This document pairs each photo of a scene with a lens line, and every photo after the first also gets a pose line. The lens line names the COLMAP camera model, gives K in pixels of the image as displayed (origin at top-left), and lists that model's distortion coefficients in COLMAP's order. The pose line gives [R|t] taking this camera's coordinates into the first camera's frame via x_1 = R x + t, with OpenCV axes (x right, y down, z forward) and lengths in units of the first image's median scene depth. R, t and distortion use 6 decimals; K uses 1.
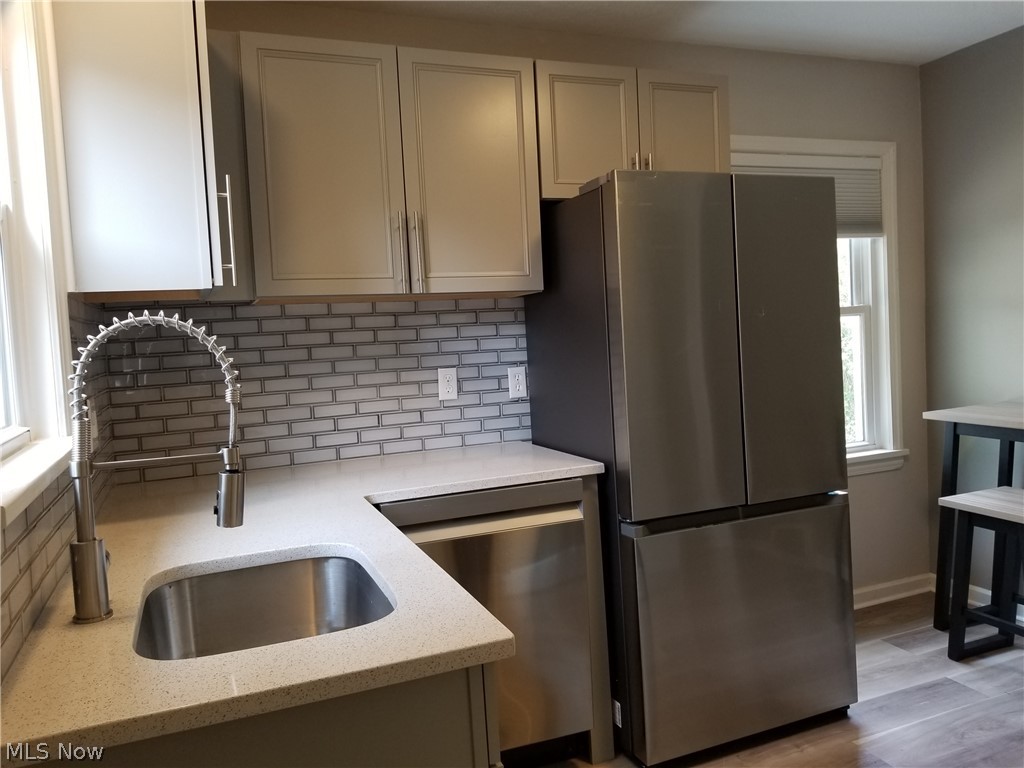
lens RADIAL K [[790.7, 0, 523.3], [0, 790.7, 371.9], [0, 0, 1]] dist [0.144389, -0.193187]
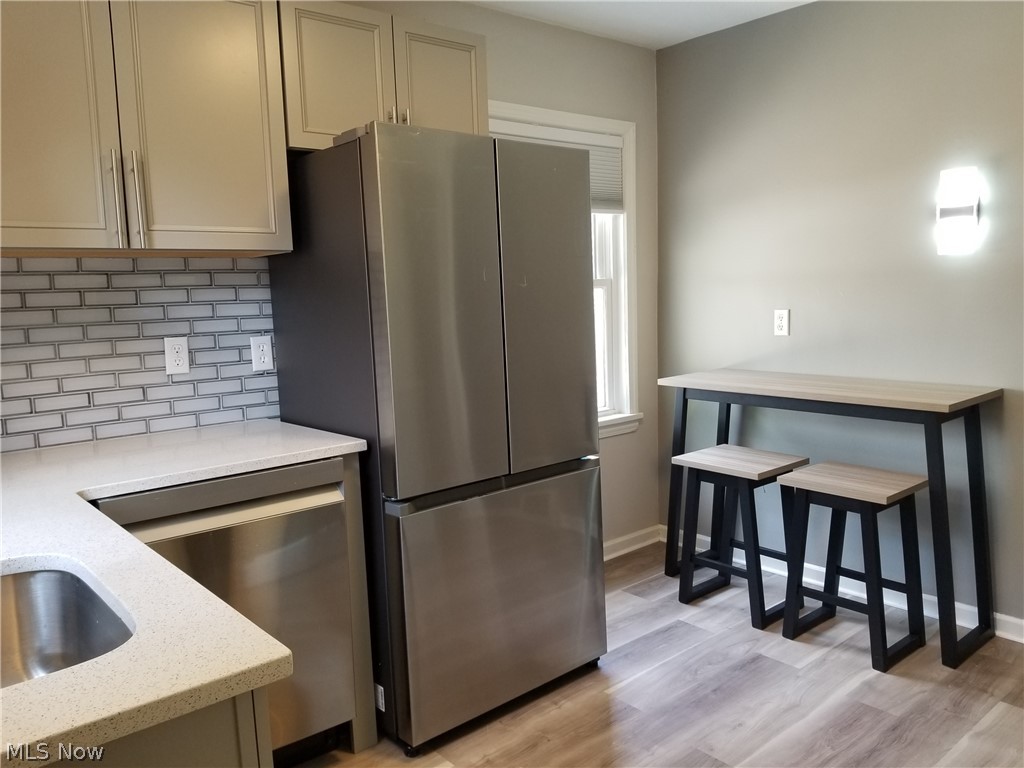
lens RADIAL K [[803.4, 0, 525.5], [0, 803.4, 379.5], [0, 0, 1]] dist [0.084885, -0.135138]
pose [[0.948935, -0.015755, 0.315079, -0.015181], [0.000778, 0.998866, 0.047604, -0.000698], [-0.315472, -0.044928, 0.947871, 0.039377]]
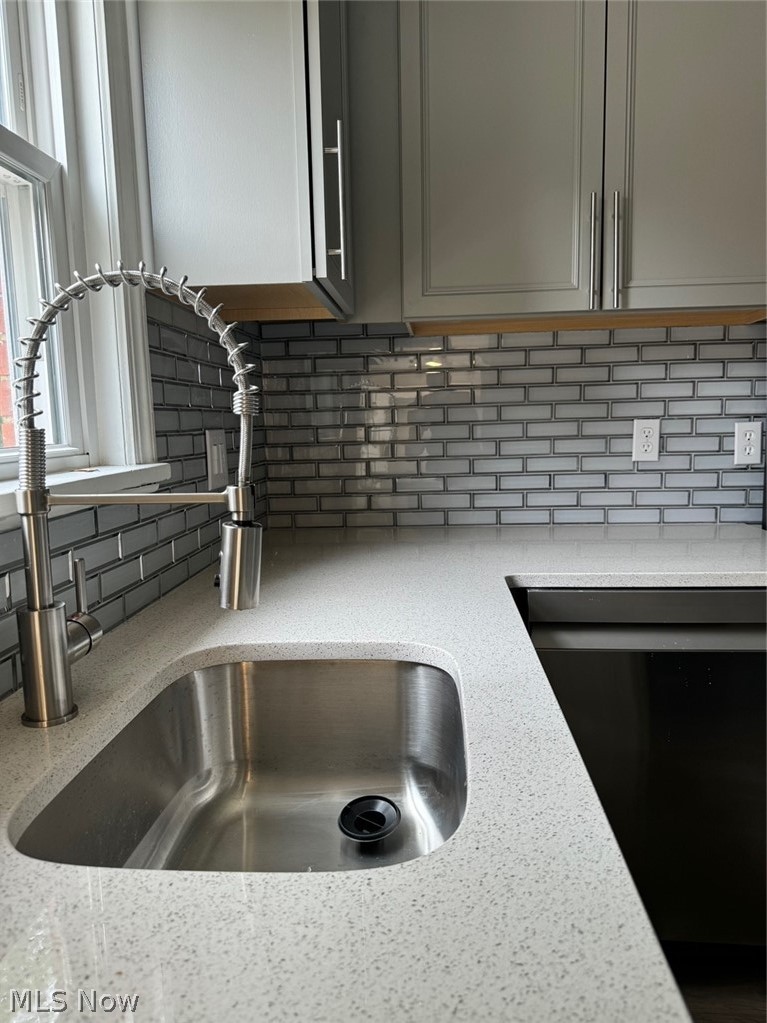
lens RADIAL K [[710.4, 0, 367.7], [0, 710.4, 528.4], [0, 0, 1]] dist [-0.001485, -0.002952]
pose [[0.883144, 0.091902, -0.460012, -0.010014], [-0.038906, 0.991593, 0.123410, 0.027274], [0.467486, -0.091092, 0.879295, 0.282287]]
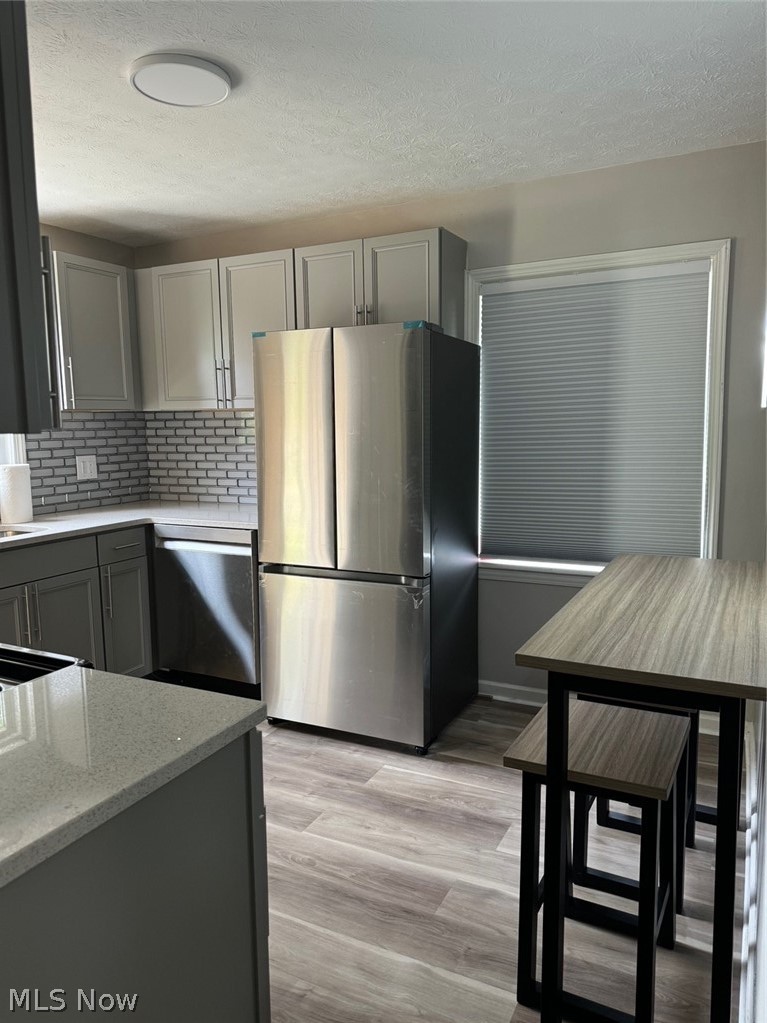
lens RADIAL K [[710.4, 0, 367.7], [0, 710.4, 528.4], [0, 0, 1]] dist [-0.001485, -0.002952]
pose [[0.632177, 0.148822, -0.760398, 1.105544], [-0.055232, 0.987540, 0.147359, -0.076079], [0.772853, -0.051159, 0.632519, 0.257064]]
